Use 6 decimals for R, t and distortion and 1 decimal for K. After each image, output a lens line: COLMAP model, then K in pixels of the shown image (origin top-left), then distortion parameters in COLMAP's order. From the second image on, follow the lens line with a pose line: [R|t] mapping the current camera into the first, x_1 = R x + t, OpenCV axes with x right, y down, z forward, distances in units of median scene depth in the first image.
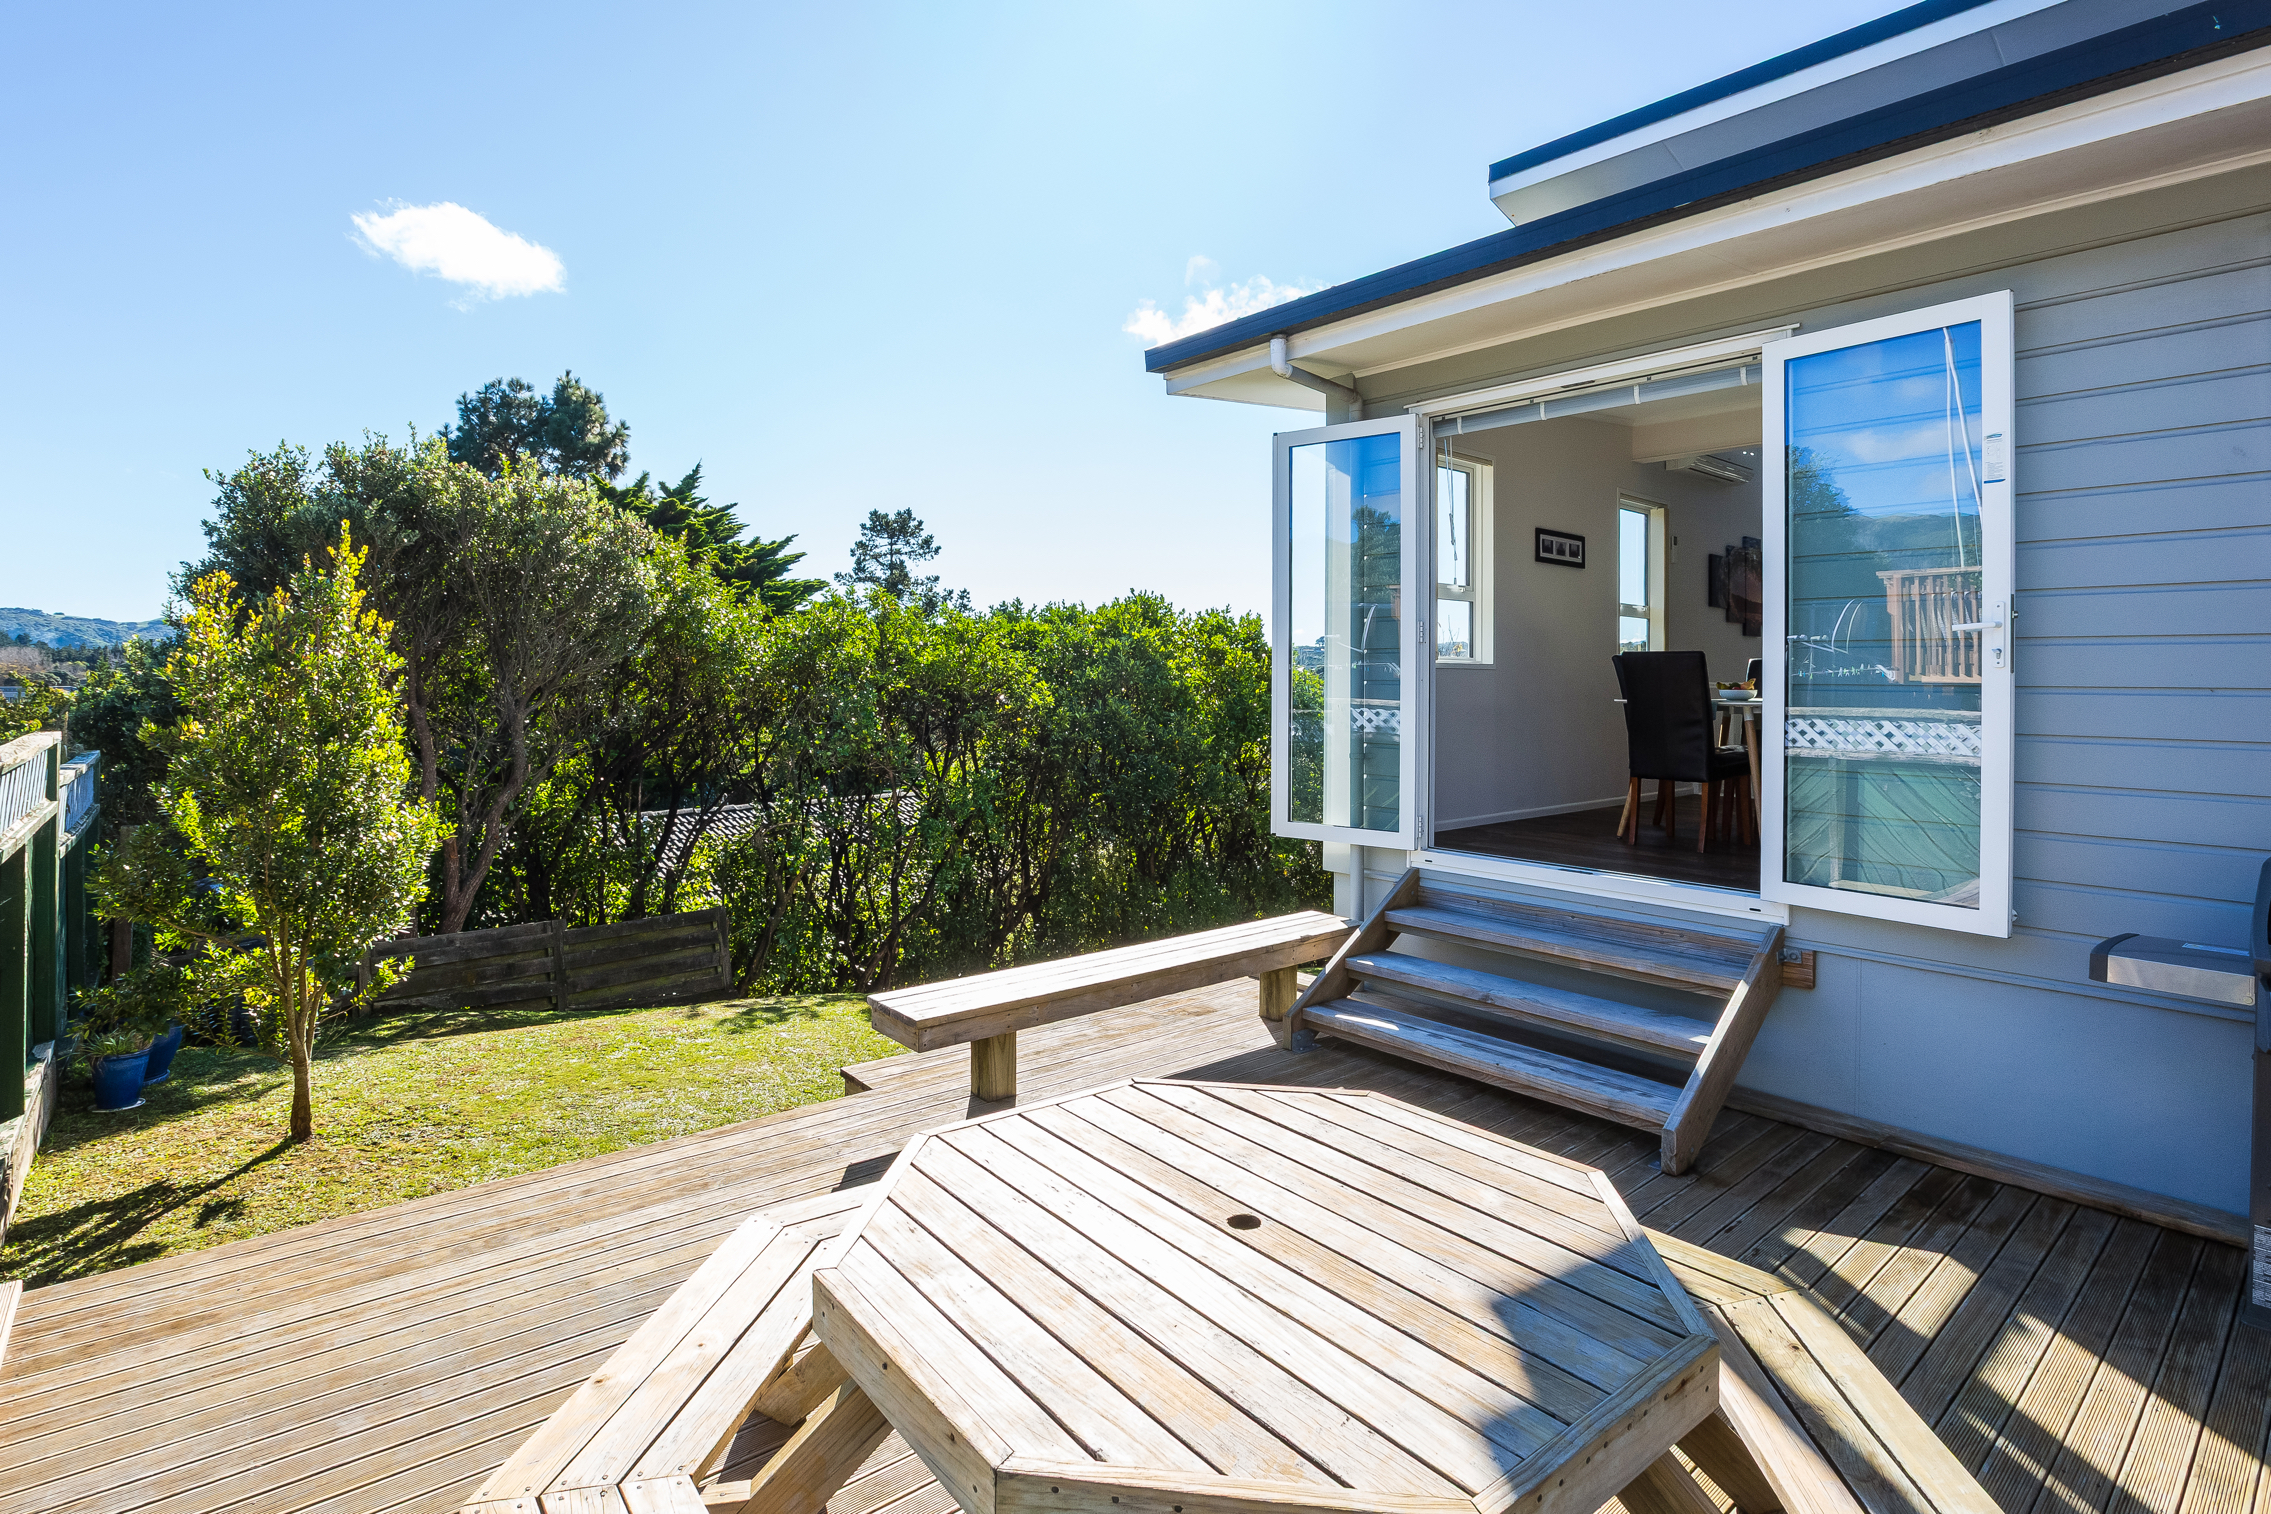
lens RADIAL K [[1088.2, 0, 1136.6], [0, 1088.2, 689.8], [0, 0, 1]] dist [-0.063272, 0.000013]
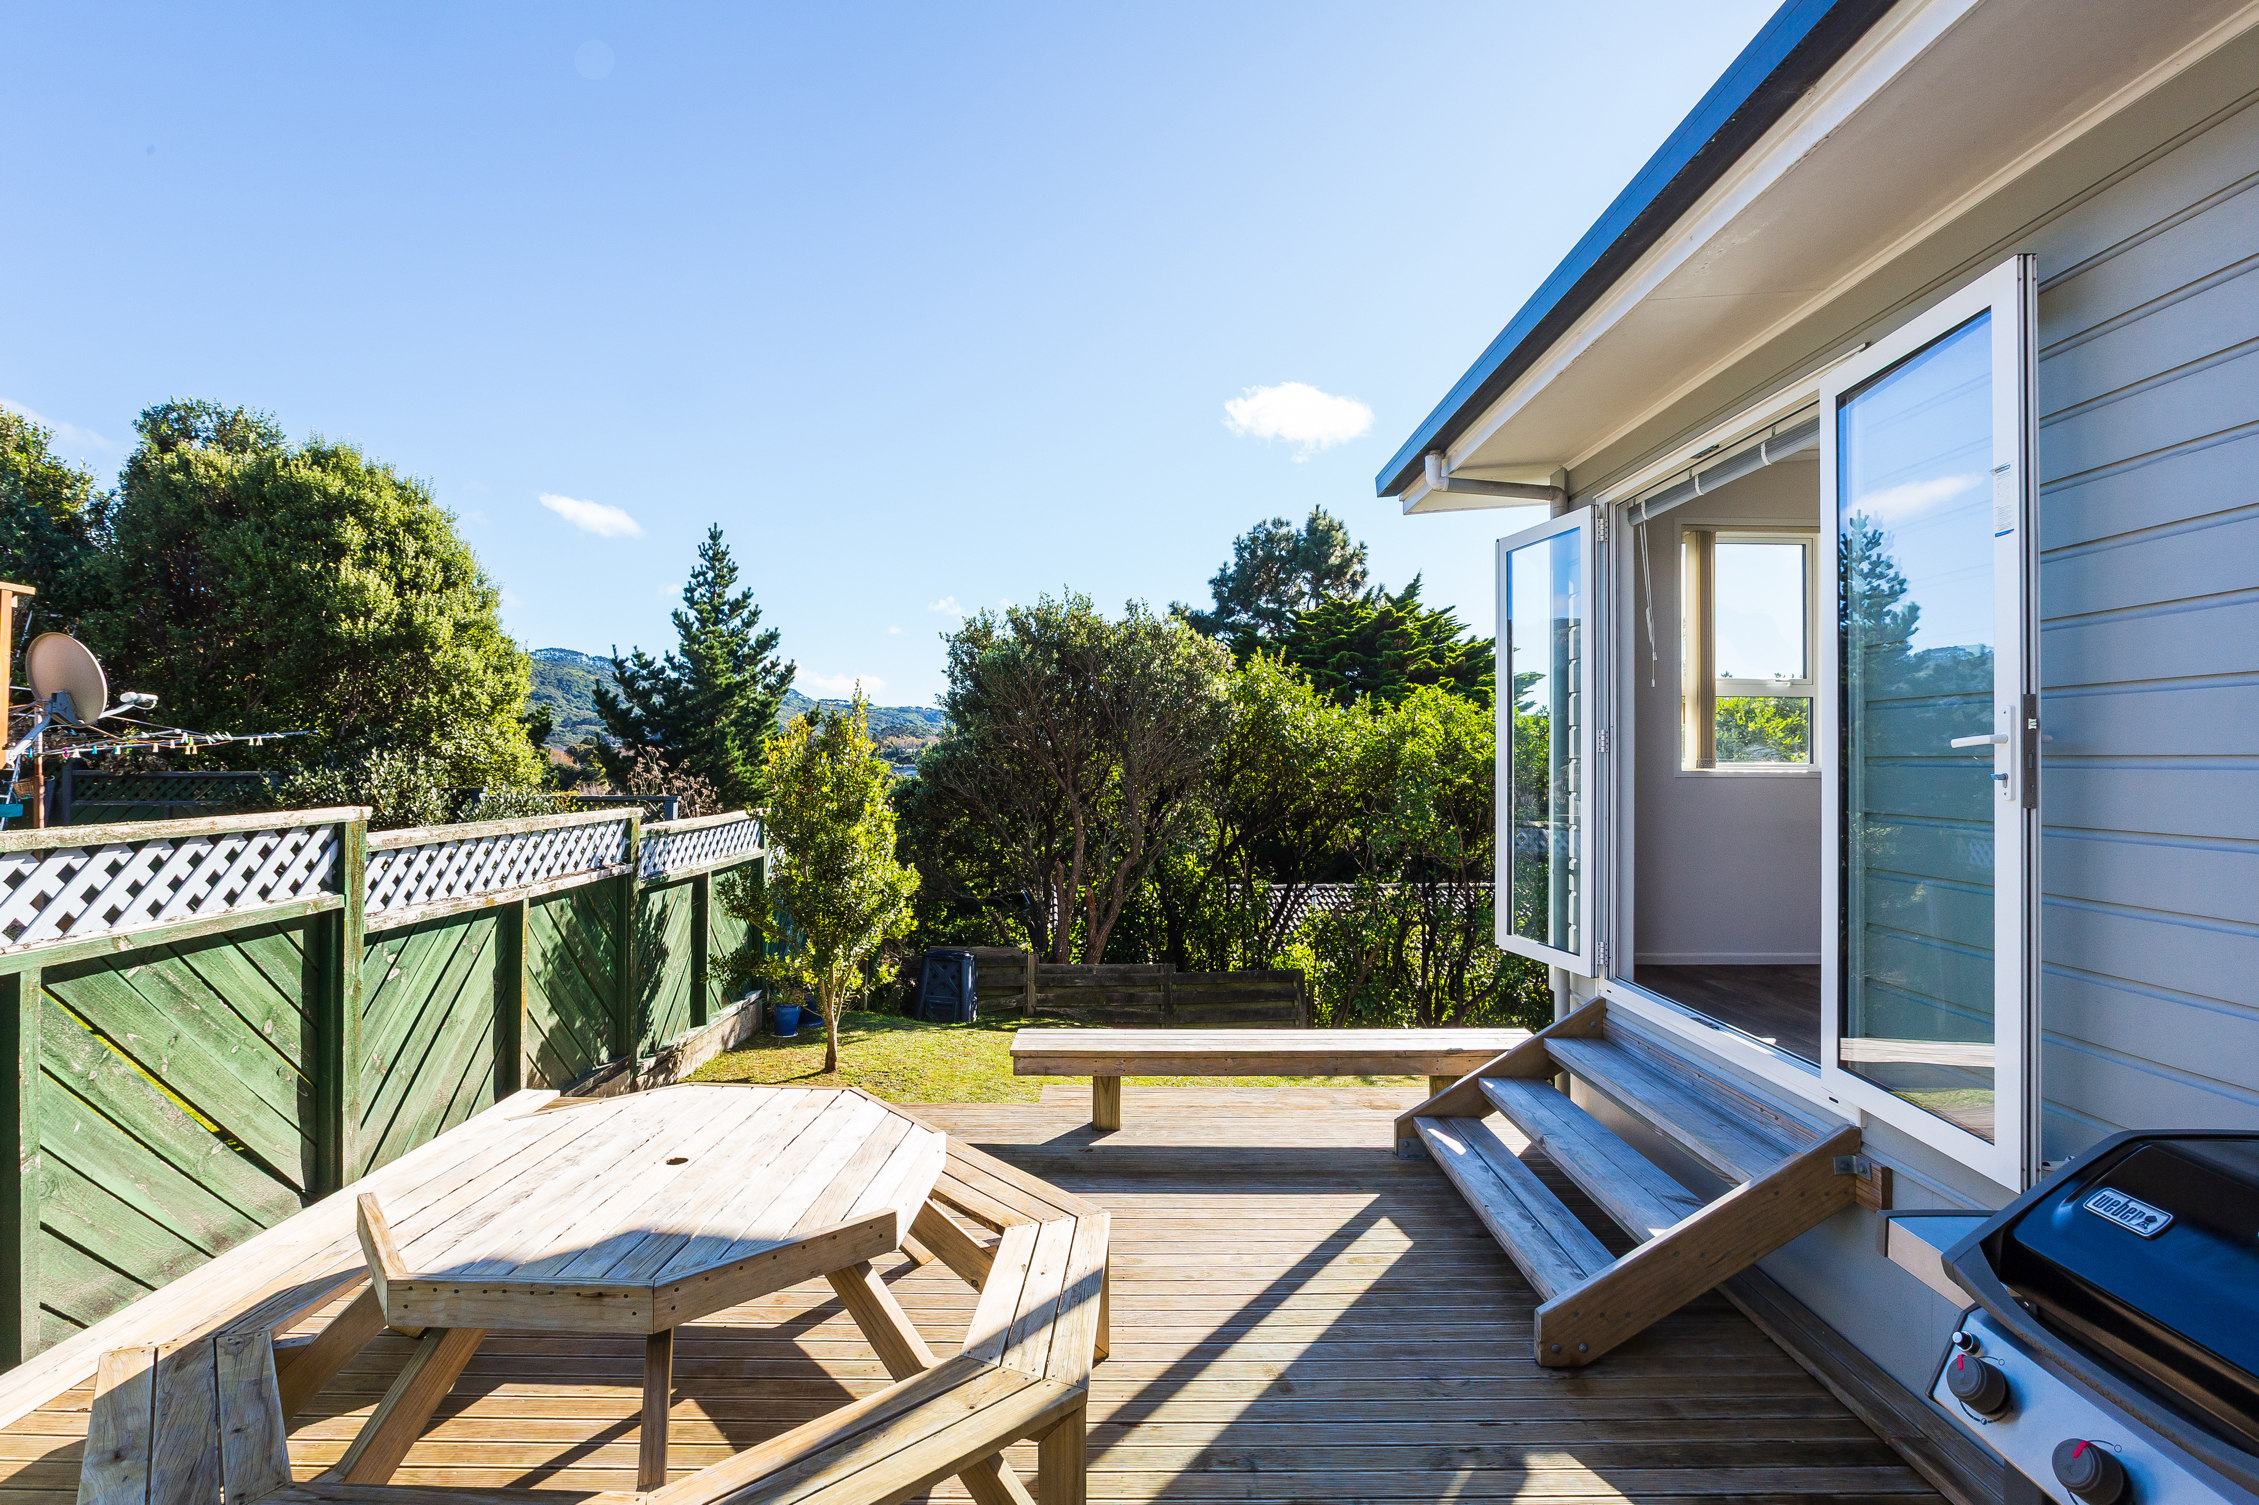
lens RADIAL K [[1048.7, 0, 1161.1], [0, 1048.7, 757.3], [0, 0, 1]] dist [-0.086388, 0.000046]
pose [[0.763145, -0.003084, -0.646220, 0.233760], [-0.007921, 0.999869, -0.014126, -0.010502], [0.646179, 0.015899, 0.763021, 0.039412]]
